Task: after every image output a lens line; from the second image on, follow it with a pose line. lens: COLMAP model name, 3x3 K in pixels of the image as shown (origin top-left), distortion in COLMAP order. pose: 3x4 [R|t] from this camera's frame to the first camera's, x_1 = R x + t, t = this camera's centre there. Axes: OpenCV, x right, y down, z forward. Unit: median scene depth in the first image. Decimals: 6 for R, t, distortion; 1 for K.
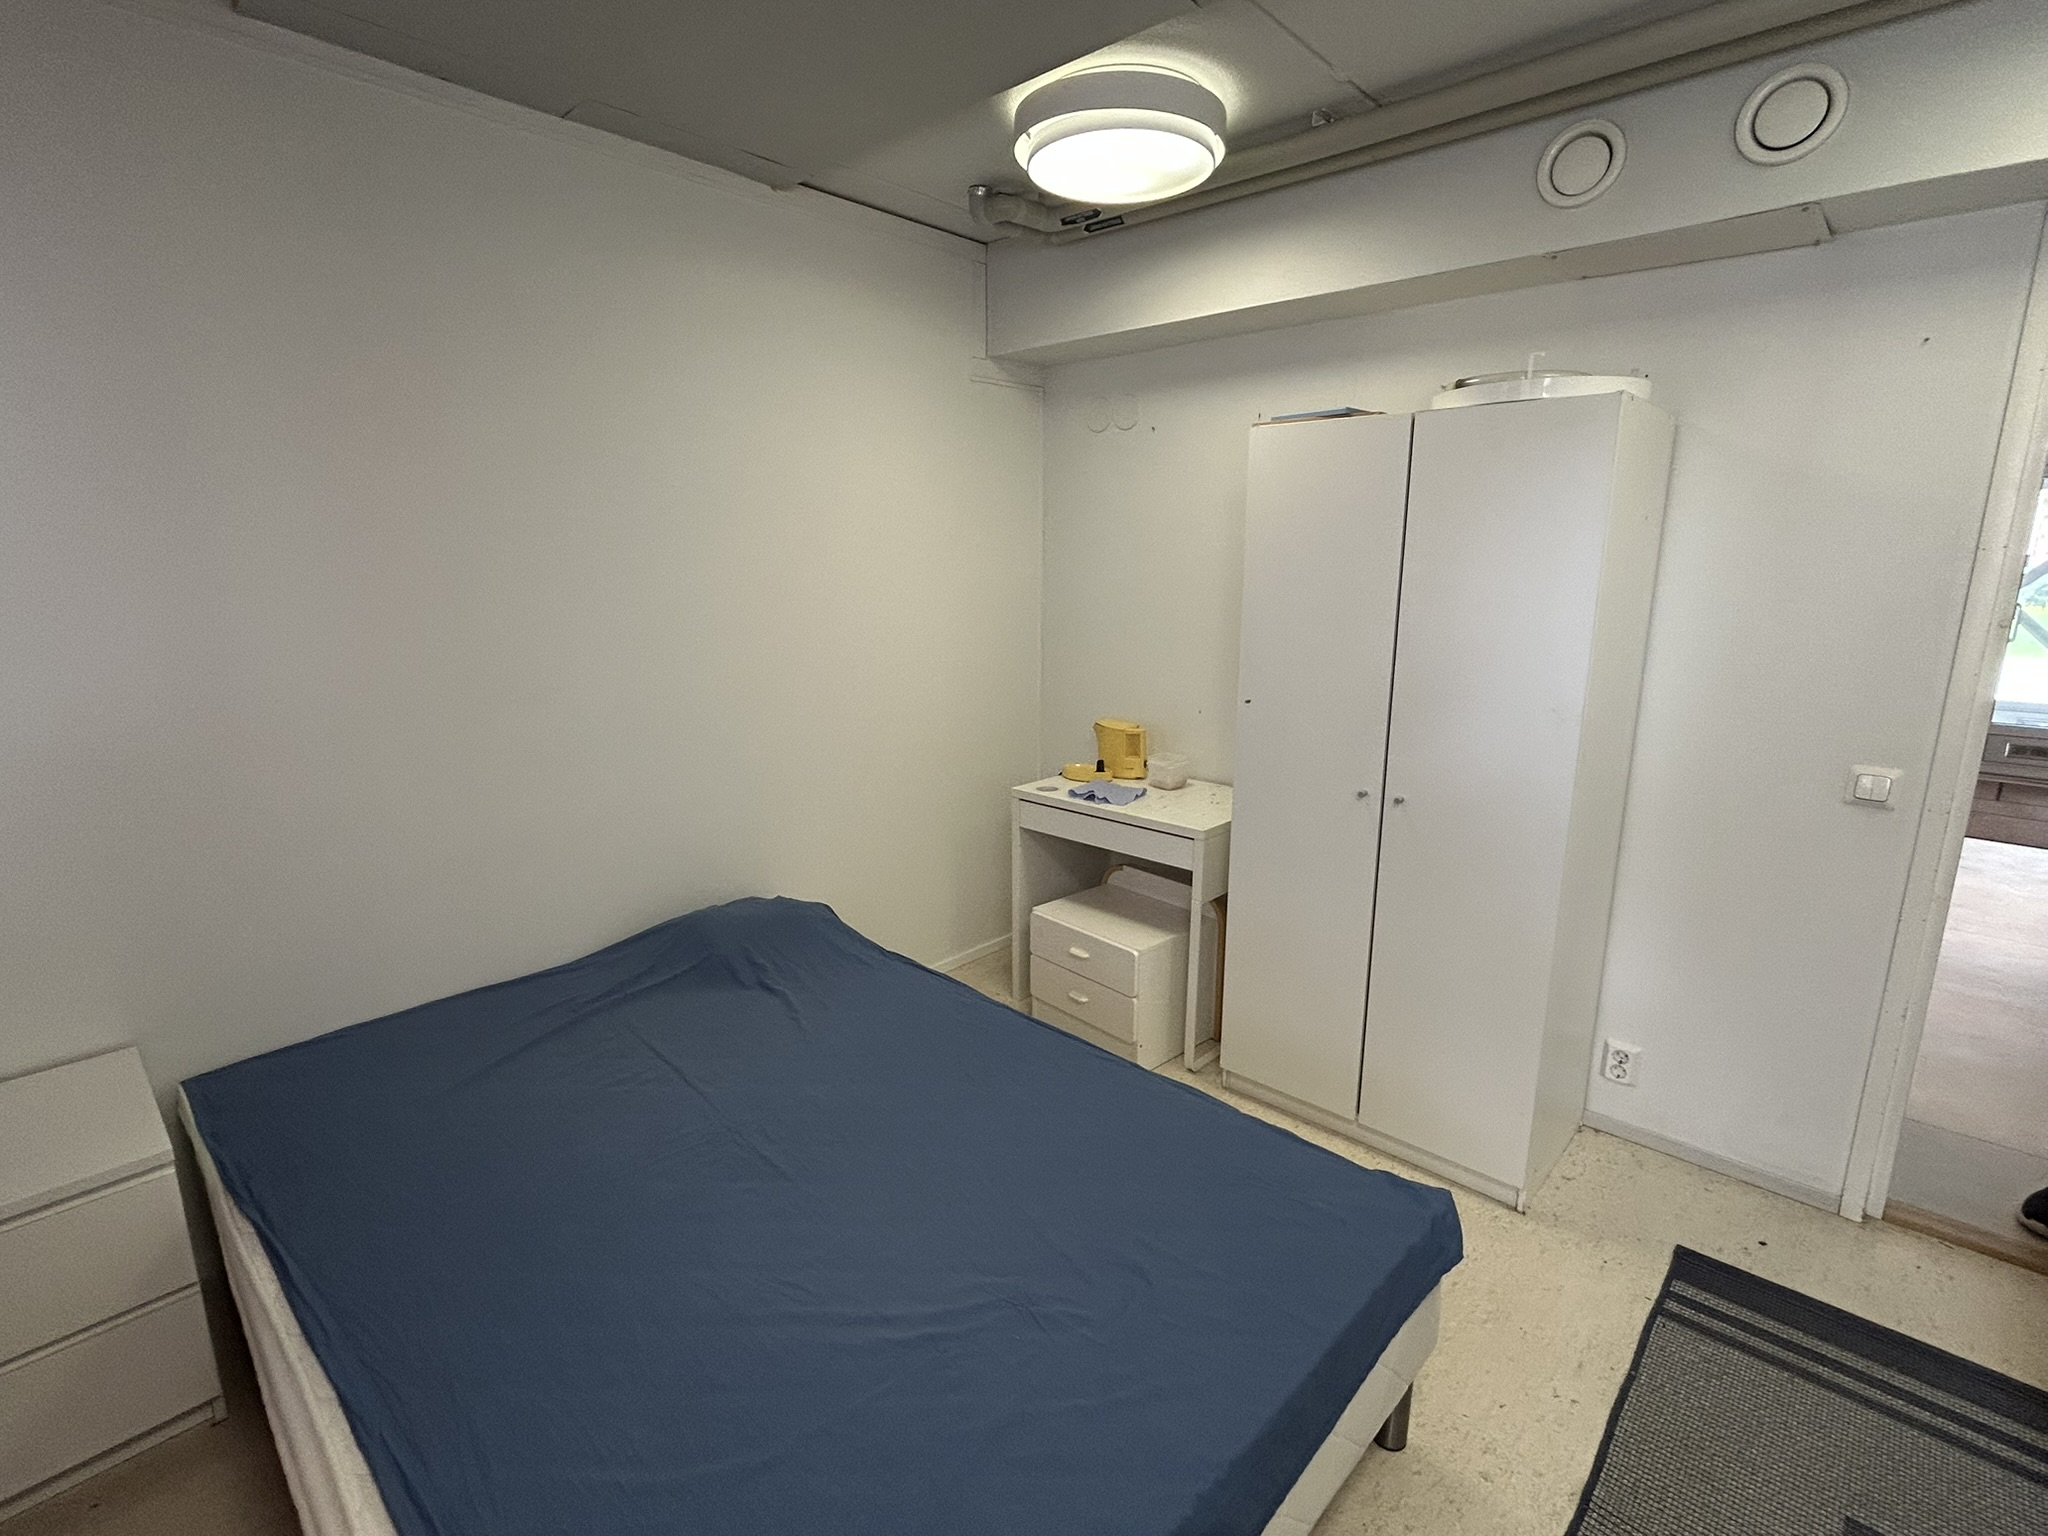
lens RADIAL K [[968.5, 0, 1025.6], [0, 968.5, 762.8], [0, 0, 1]] dist [-0.004383, 0.000782]
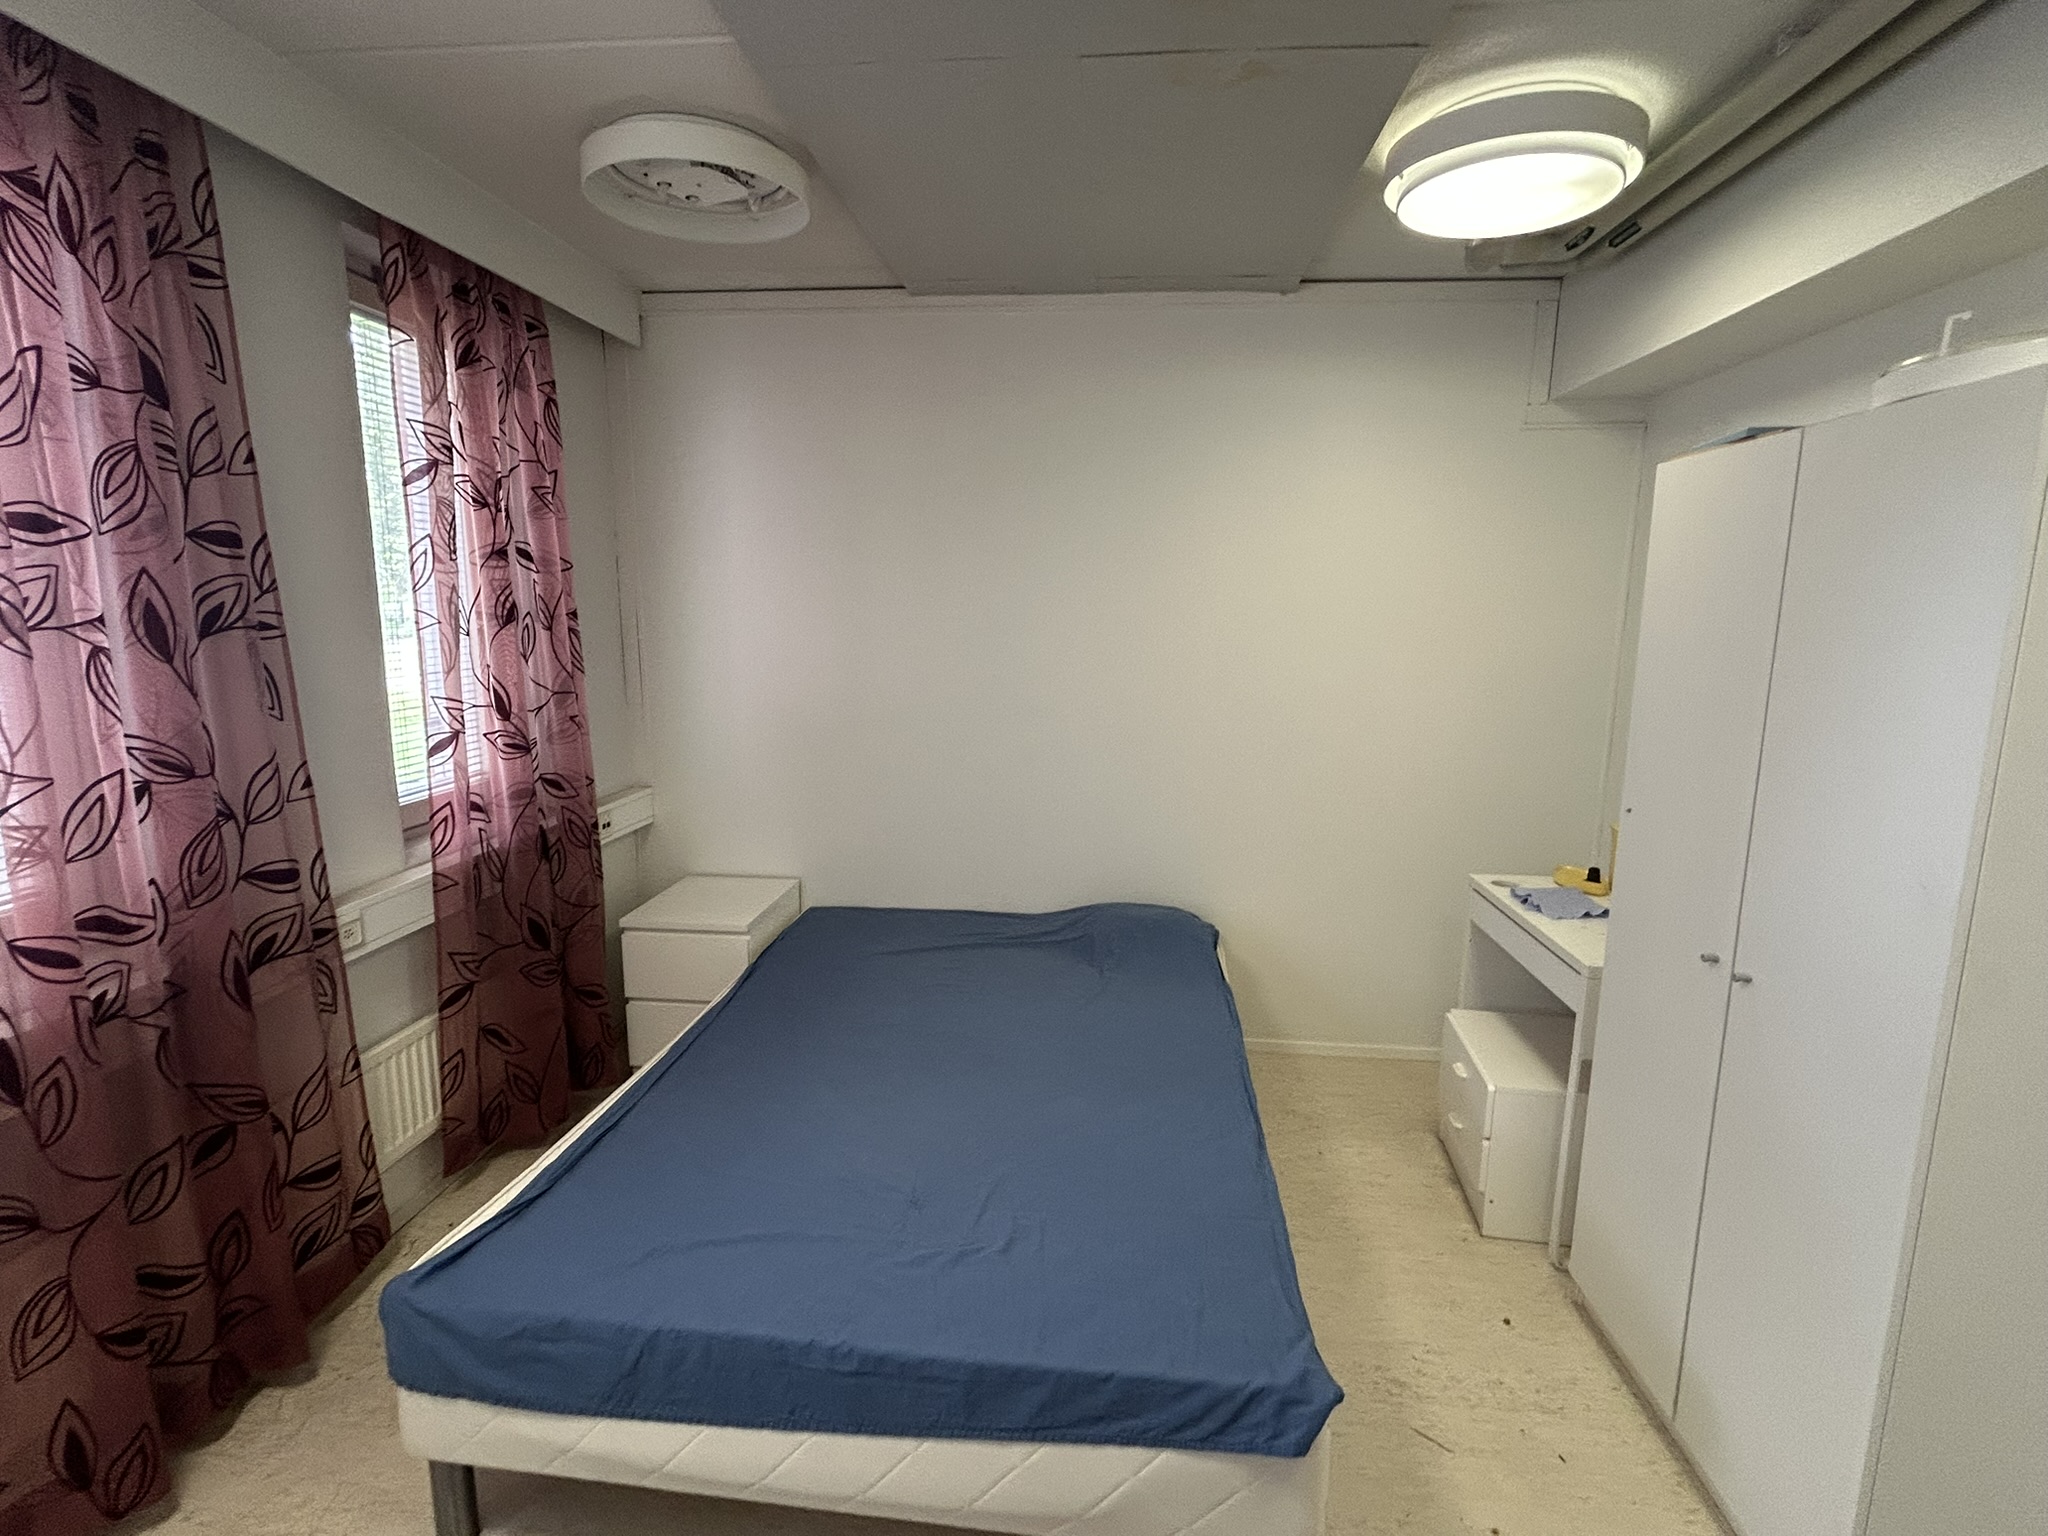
lens RADIAL K [[968.5, 0, 1025.6], [0, 968.5, 762.8], [0, 0, 1]] dist [-0.004383, 0.000782]
pose [[0.608023, 0.134817, -0.782389, 0.493448], [-0.177927, 0.983549, 0.031206, -0.035536], [0.773724, 0.120234, 0.622008, 0.124251]]
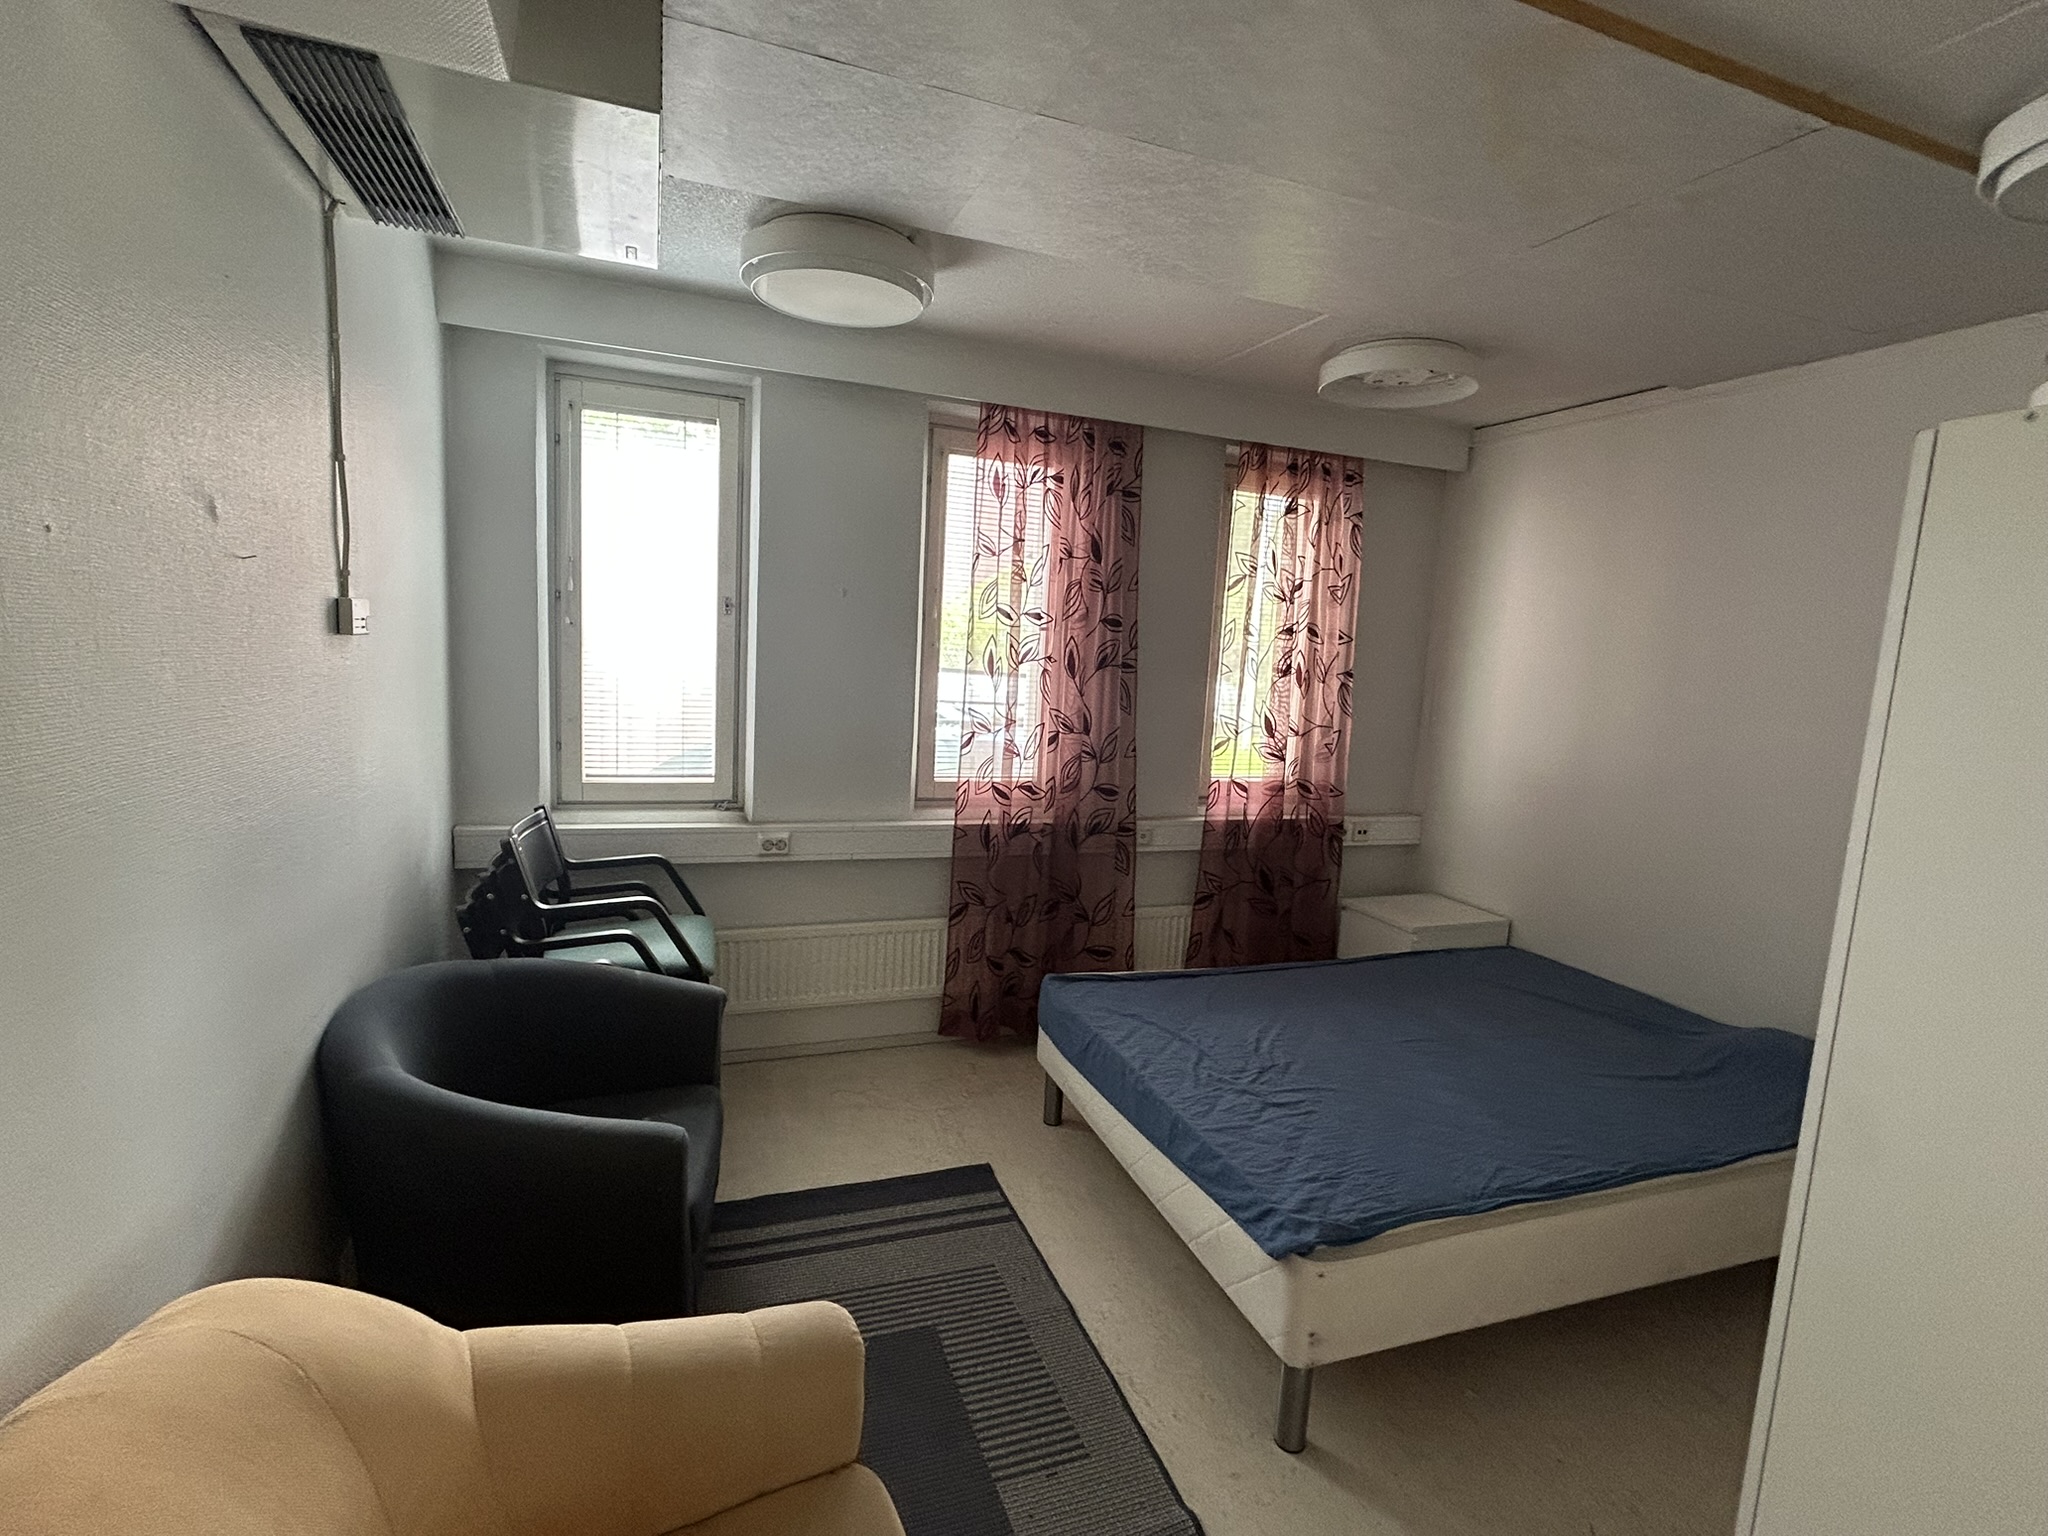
lens RADIAL K [[968.5, 0, 1025.6], [0, 968.5, 762.8], [0, 0, 1]] dist [-0.004383, 0.000782]
pose [[-0.443911, 0.088804, -0.891660, 0.869581], [-0.244011, 0.945492, 0.215646, -0.135550], [0.862207, 0.313302, -0.398045, 0.549436]]
